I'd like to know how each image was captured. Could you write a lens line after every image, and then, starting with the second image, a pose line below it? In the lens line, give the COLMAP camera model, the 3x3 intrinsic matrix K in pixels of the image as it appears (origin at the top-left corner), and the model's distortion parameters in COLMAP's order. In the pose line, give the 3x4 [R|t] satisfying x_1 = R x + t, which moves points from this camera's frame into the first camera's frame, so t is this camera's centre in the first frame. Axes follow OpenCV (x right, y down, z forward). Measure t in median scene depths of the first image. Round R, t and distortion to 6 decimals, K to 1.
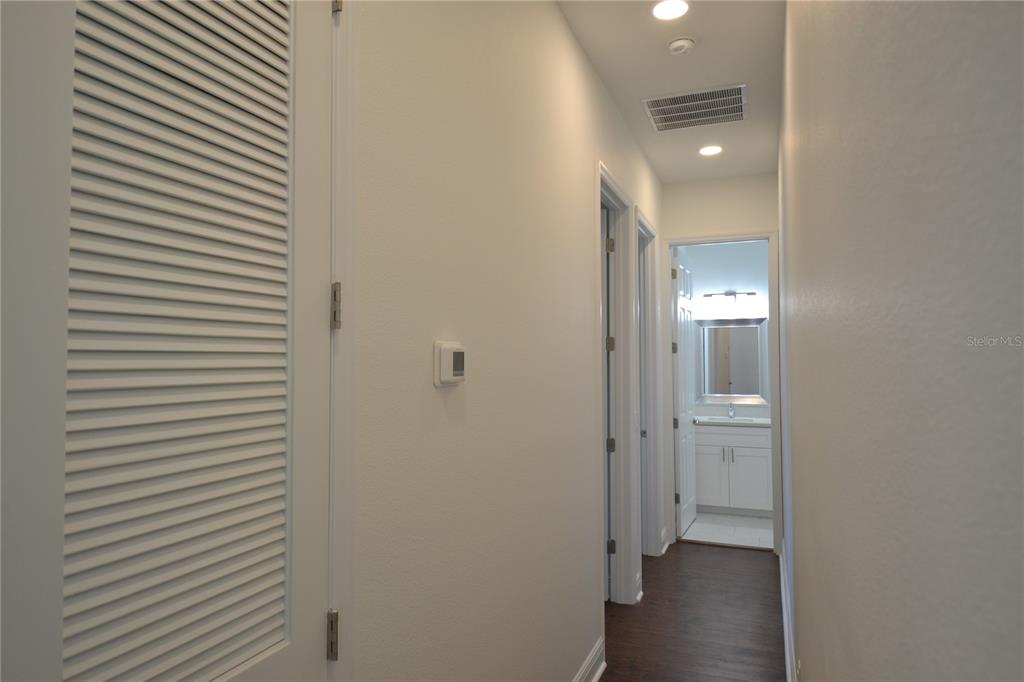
lens RADIAL K [[649.5, 0, 514.9], [0, 649.5, 336.7], [0, 0, 1]] dist [0.040294, -0.039540]
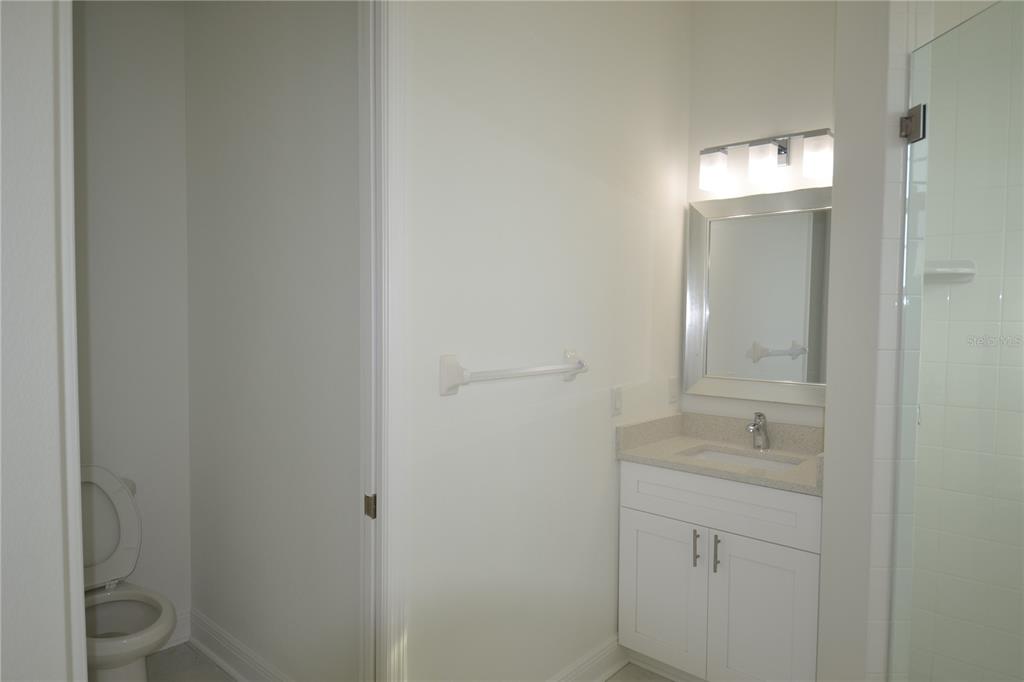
lens RADIAL K [[649.5, 0, 514.9], [0, 649.5, 336.7], [0, 0, 1]] dist [0.040294, -0.039540]
pose [[0.942430, 0.026009, -0.333389, 0.325988], [-0.003701, 0.997721, 0.067373, 0.027959], [0.334382, -0.062261, 0.940379, 0.571409]]
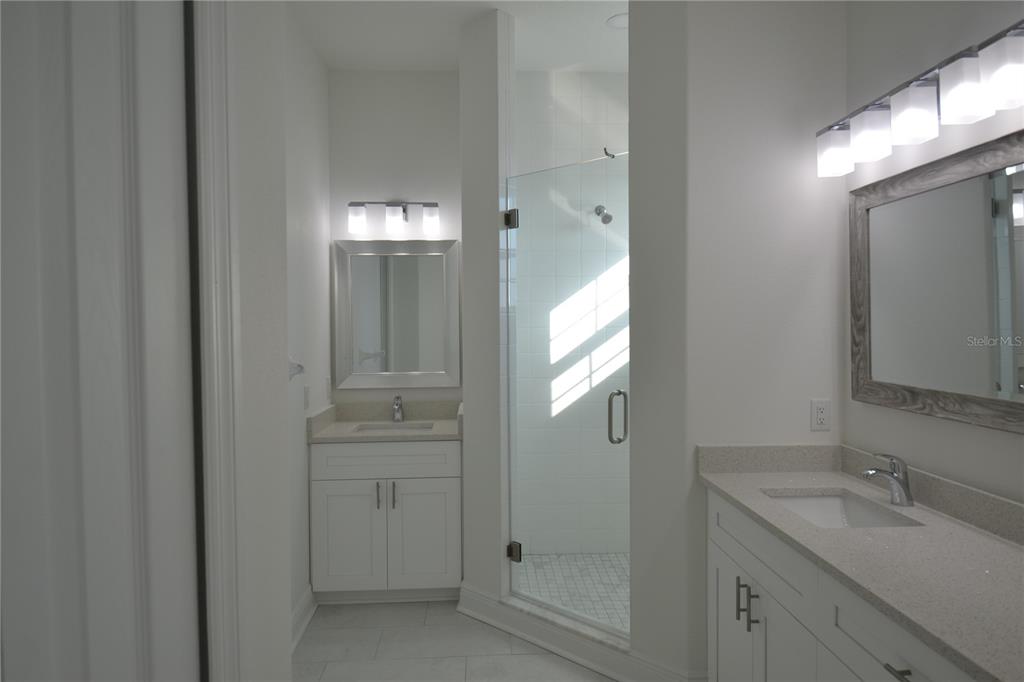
lens RADIAL K [[649.5, 0, 514.9], [0, 649.5, 336.7], [0, 0, 1]] dist [0.040294, -0.039540]
pose [[0.902801, -0.010638, 0.429927, 0.181444], [-0.007524, 0.999150, 0.040522, 0.026301], [-0.429993, -0.039818, 0.901954, 0.445526]]
